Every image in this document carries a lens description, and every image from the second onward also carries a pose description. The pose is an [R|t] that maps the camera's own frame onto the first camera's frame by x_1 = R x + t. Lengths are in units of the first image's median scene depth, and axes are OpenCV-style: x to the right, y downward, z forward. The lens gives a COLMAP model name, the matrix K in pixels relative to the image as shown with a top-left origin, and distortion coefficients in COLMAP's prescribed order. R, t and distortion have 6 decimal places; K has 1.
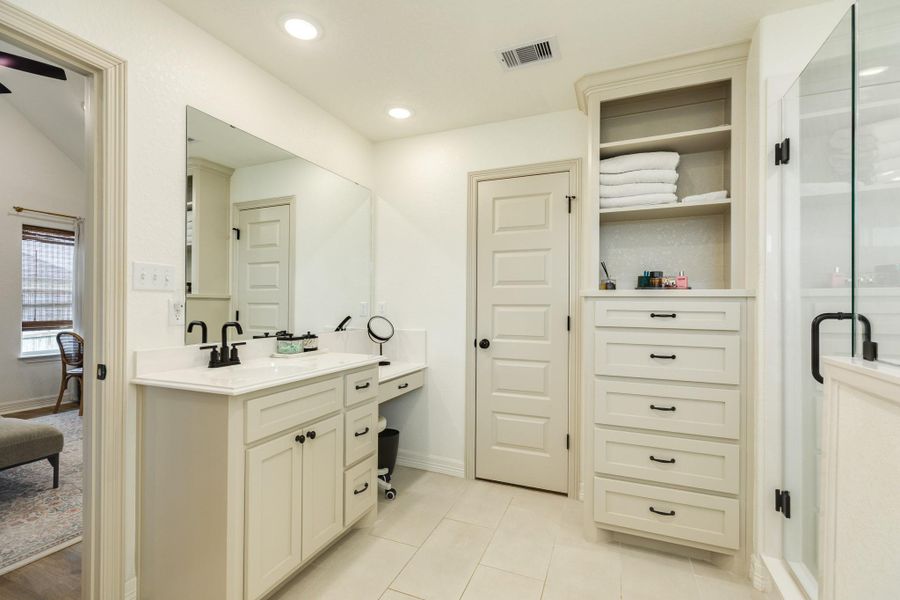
lens RADIAL K [[400.4, 0, 451.7], [0, 400.4, 305.0], [0, 0, 1]] dist [0.000082, -0.000059]
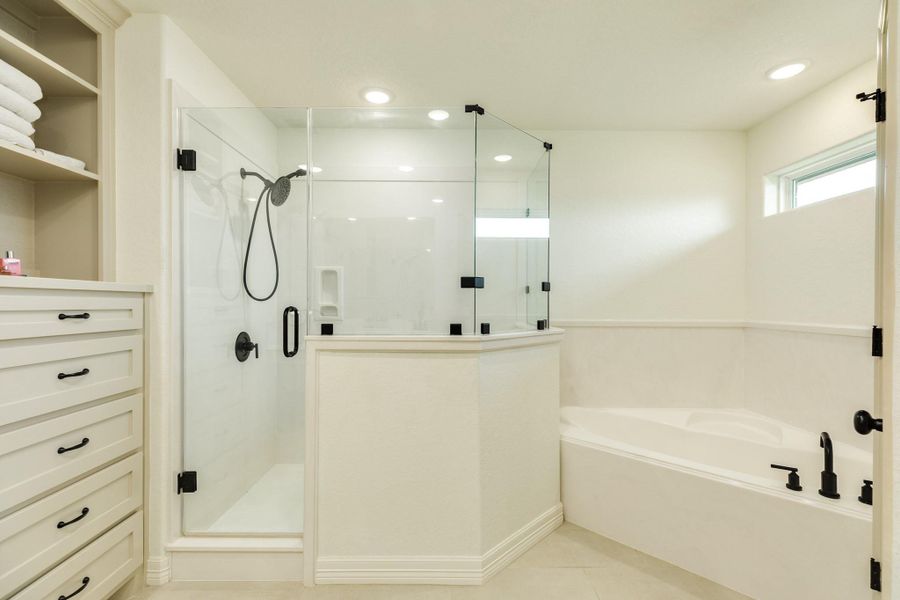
lens RADIAL K [[400.4, 0, 450.1], [0, 400.4, 302.1], [0, 0, 1]] dist [0.000082, -0.000059]
pose [[-0.399116, -0.013670, 0.916798, -0.401411], [-0.019140, 0.999795, 0.006575, -0.016902], [-0.916701, -0.014924, -0.399296, 0.686647]]
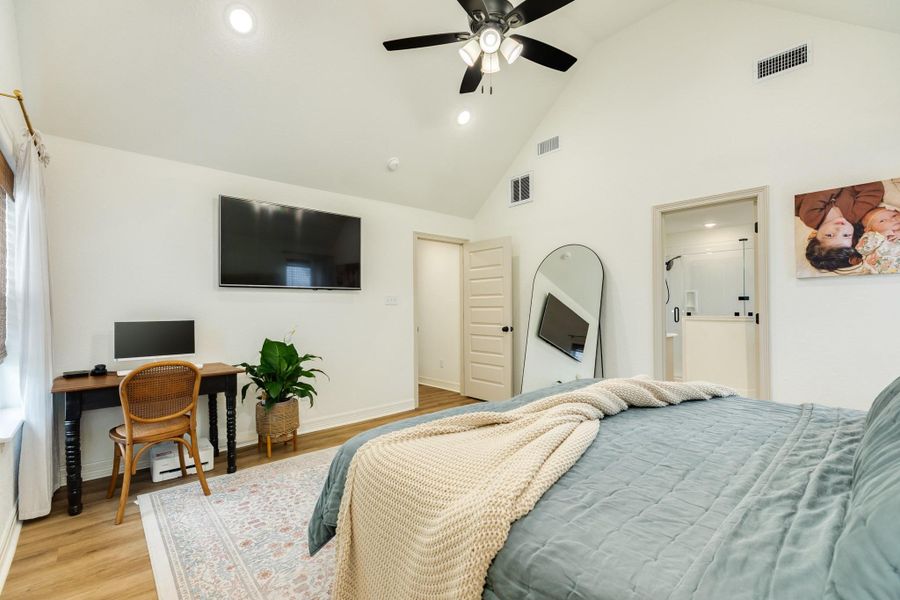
lens RADIAL K [[400.4, 0, 449.7], [0, 400.4, 302.4], [0, 0, 1]] dist [0.000082, -0.000059]
pose [[0.432923, -0.007742, 0.901398, -2.820801], [-0.005138, 0.999926, 0.011056, -0.048039], [-0.901416, -0.009418, 0.432851, 0.886796]]
